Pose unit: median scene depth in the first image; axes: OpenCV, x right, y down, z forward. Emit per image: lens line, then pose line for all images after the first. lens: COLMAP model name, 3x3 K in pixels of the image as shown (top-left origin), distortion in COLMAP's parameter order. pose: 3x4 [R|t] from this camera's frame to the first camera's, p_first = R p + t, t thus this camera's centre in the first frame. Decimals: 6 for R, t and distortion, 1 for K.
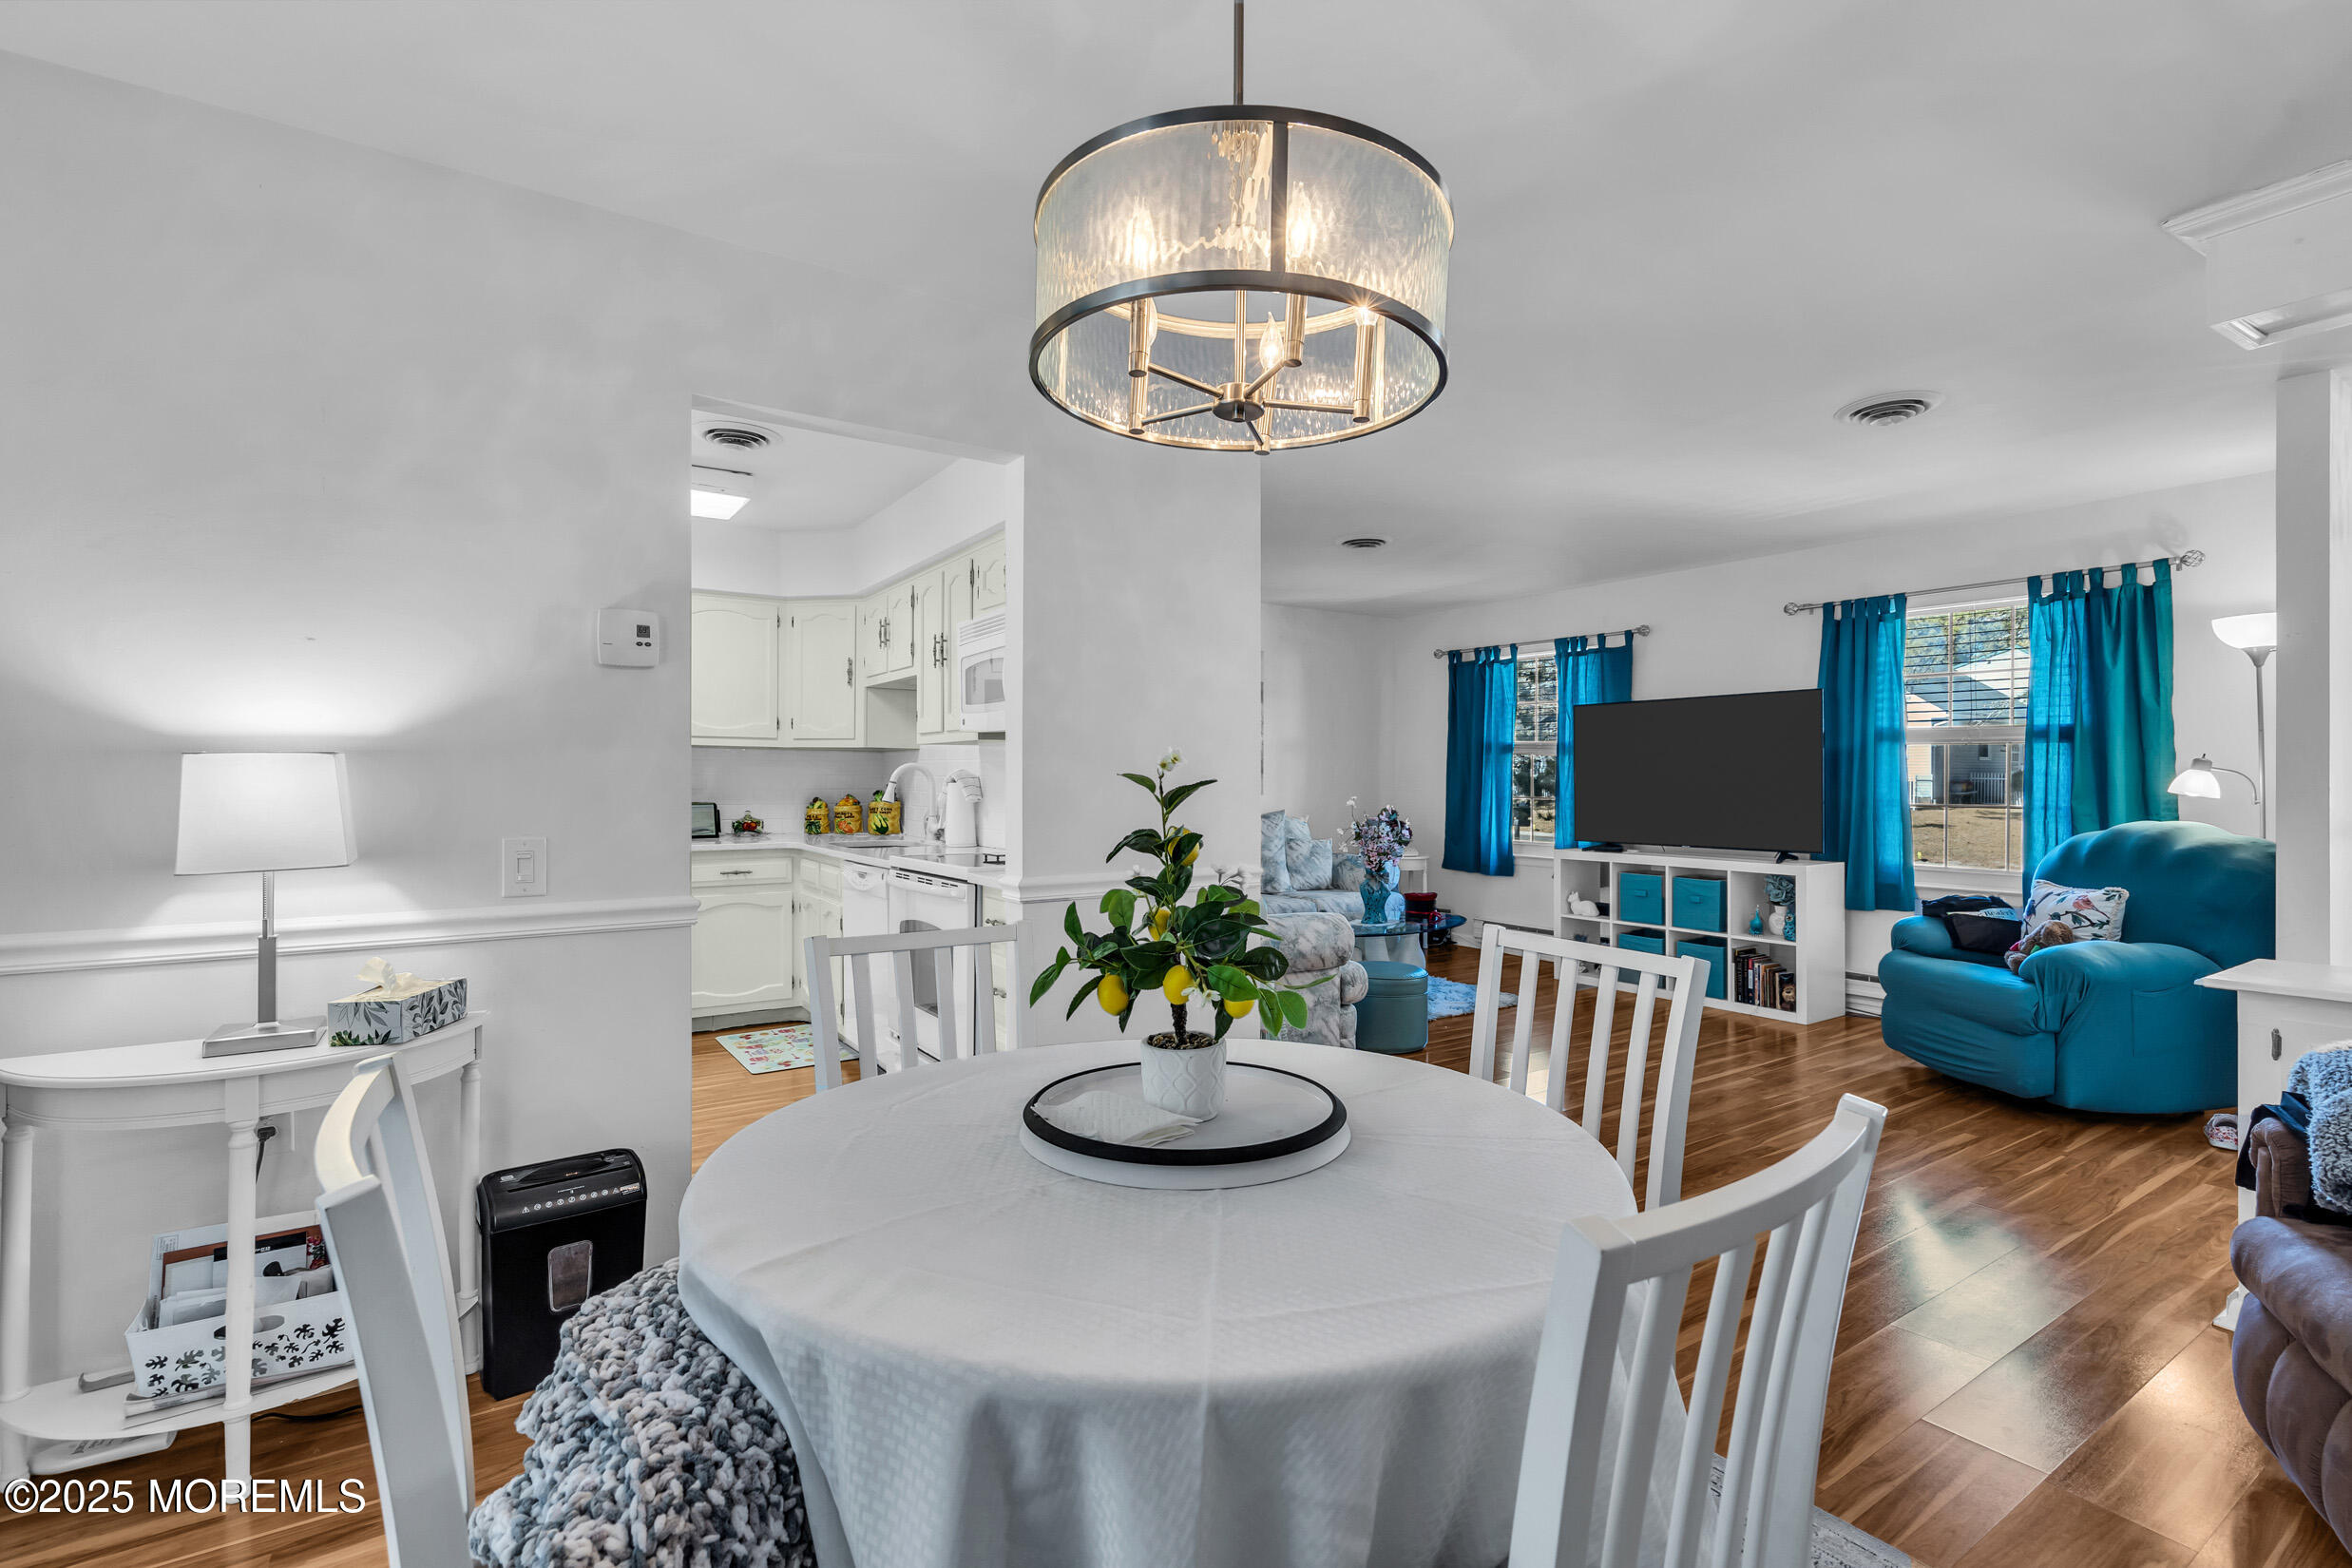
lens RADIAL K [[1070.5, 0, 1175.1], [0, 1070.5, 775.1], [0, 0, 1]] dist [-0.001107, 0.001068]
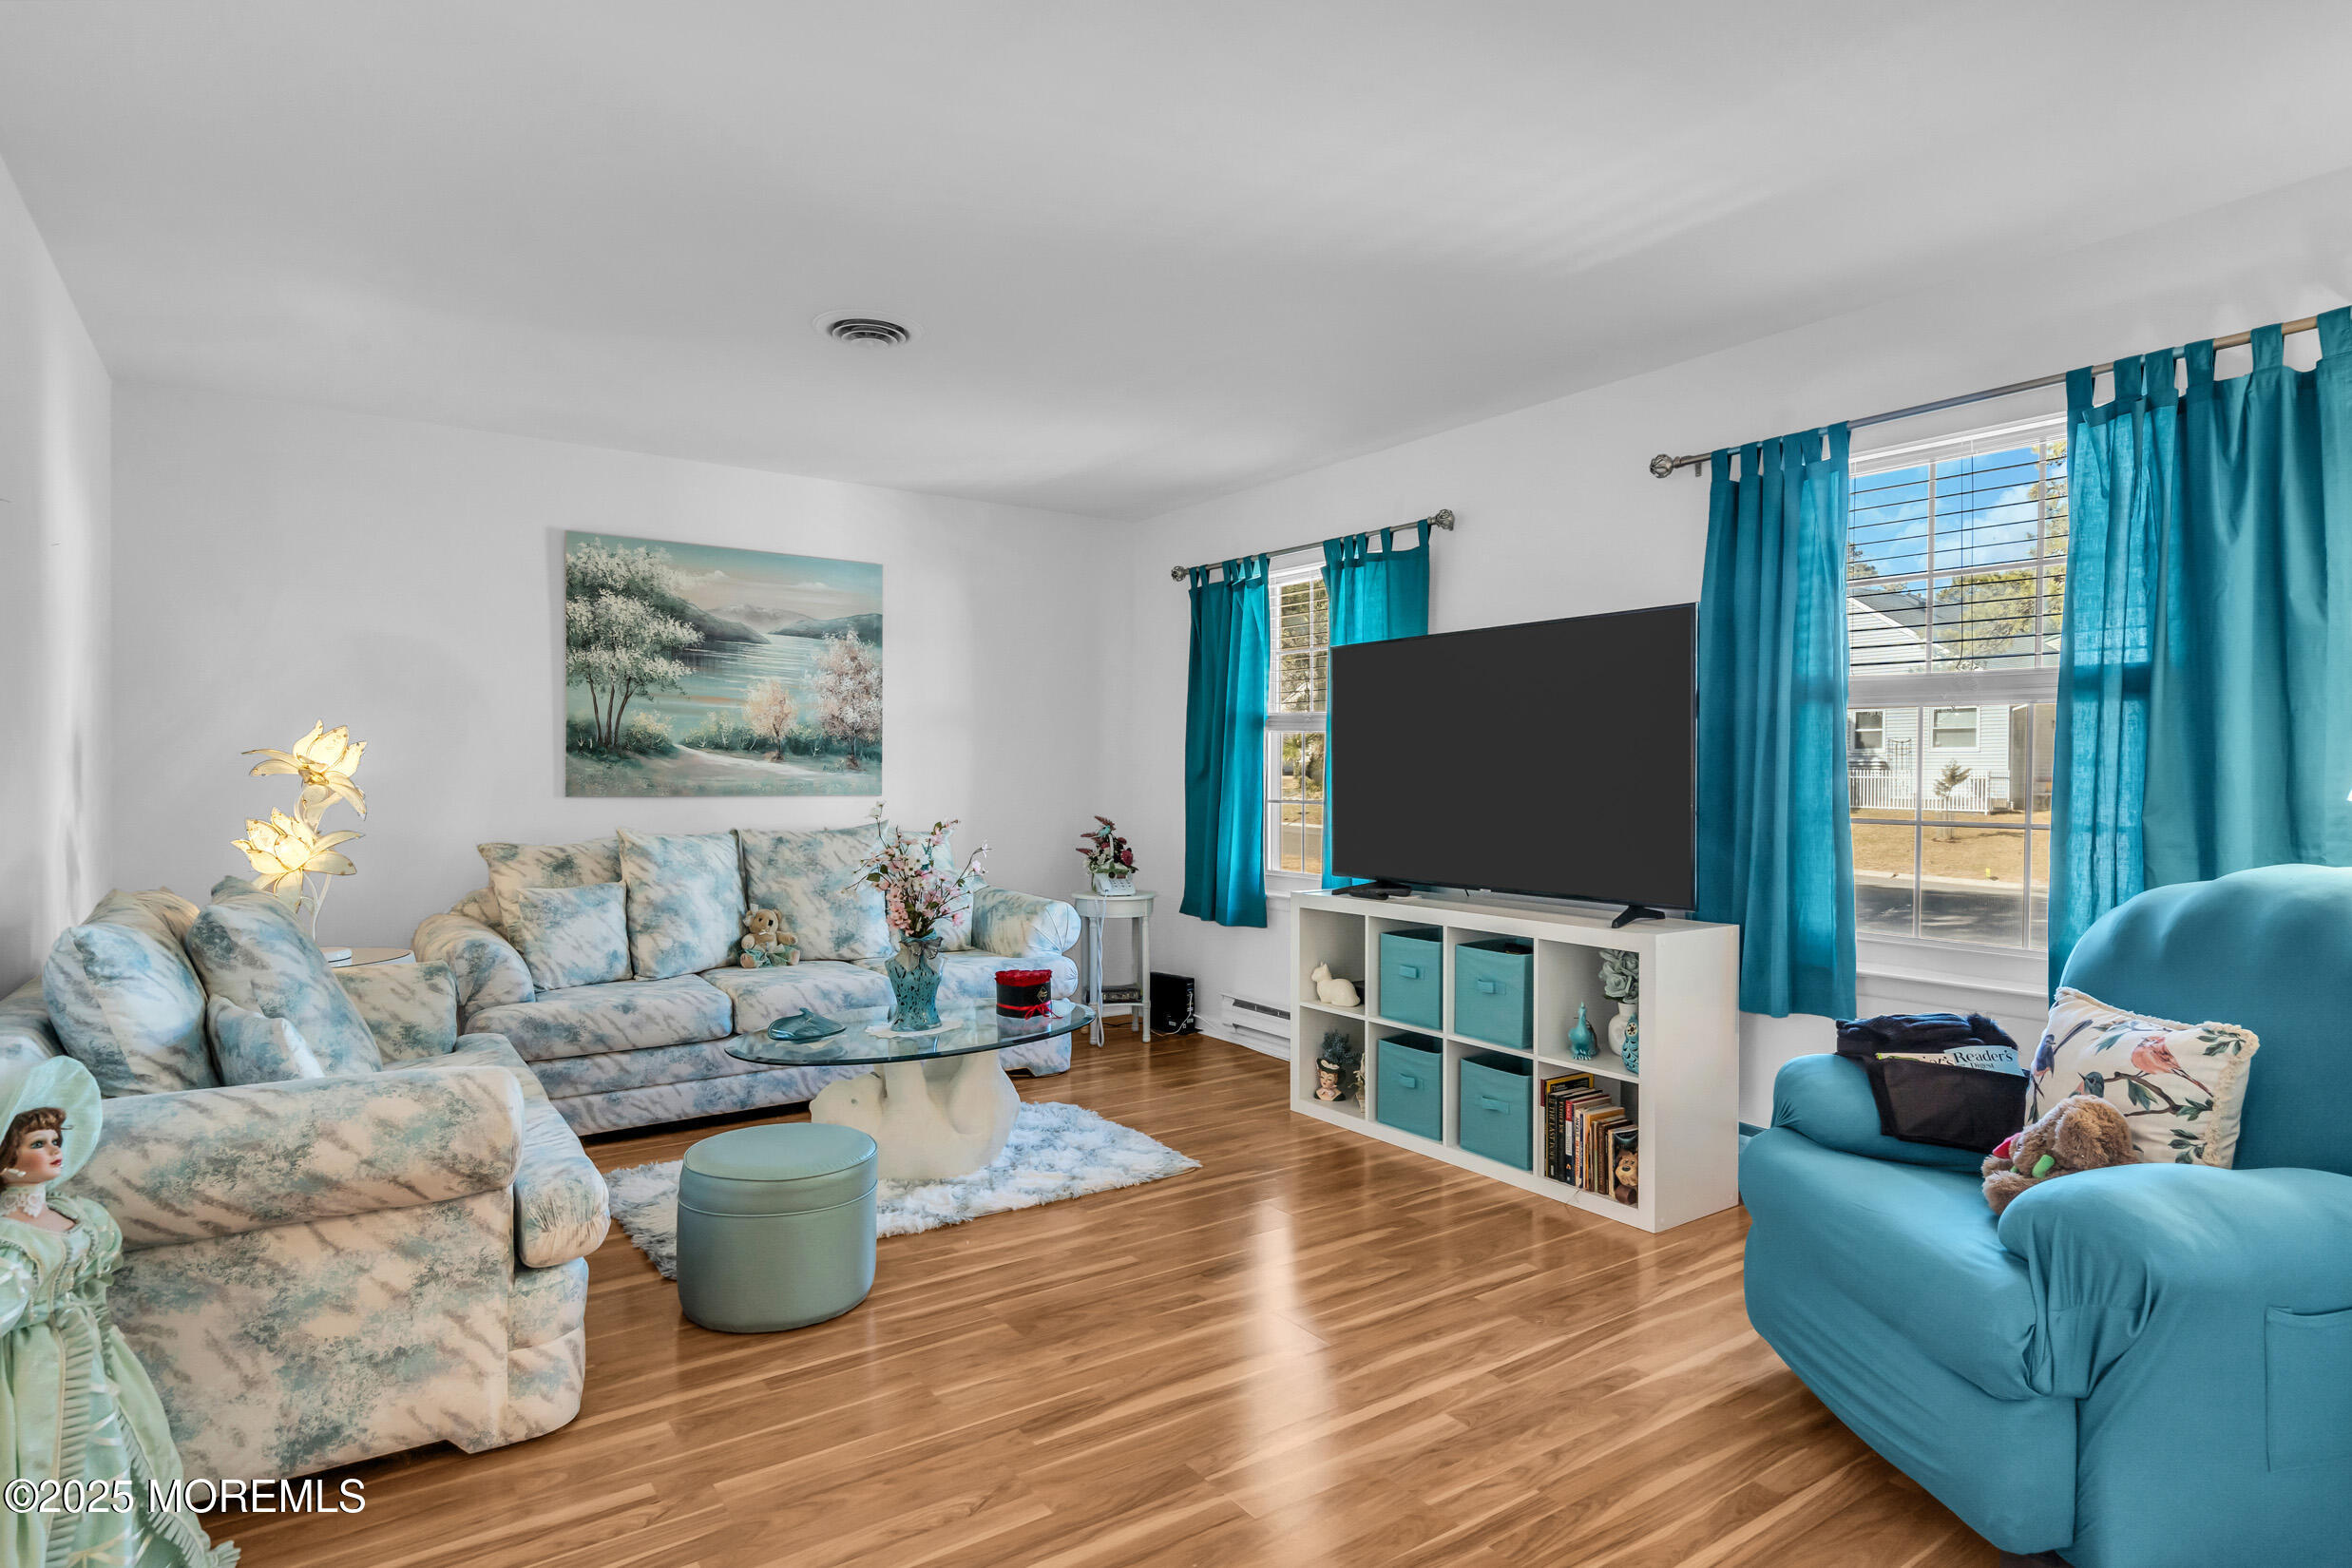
lens RADIAL K [[1253.2, 0, 1176.0], [0, 1253.2, 784.0], [0, 0, 1]] dist [0.004974, 0.000772]
pose [[0.999777, 0.003529, 0.020816, 0.332040], [-0.003778, 0.999922, 0.011906, 0.003112], [-0.020772, -0.011982, 0.999712, 0.376362]]
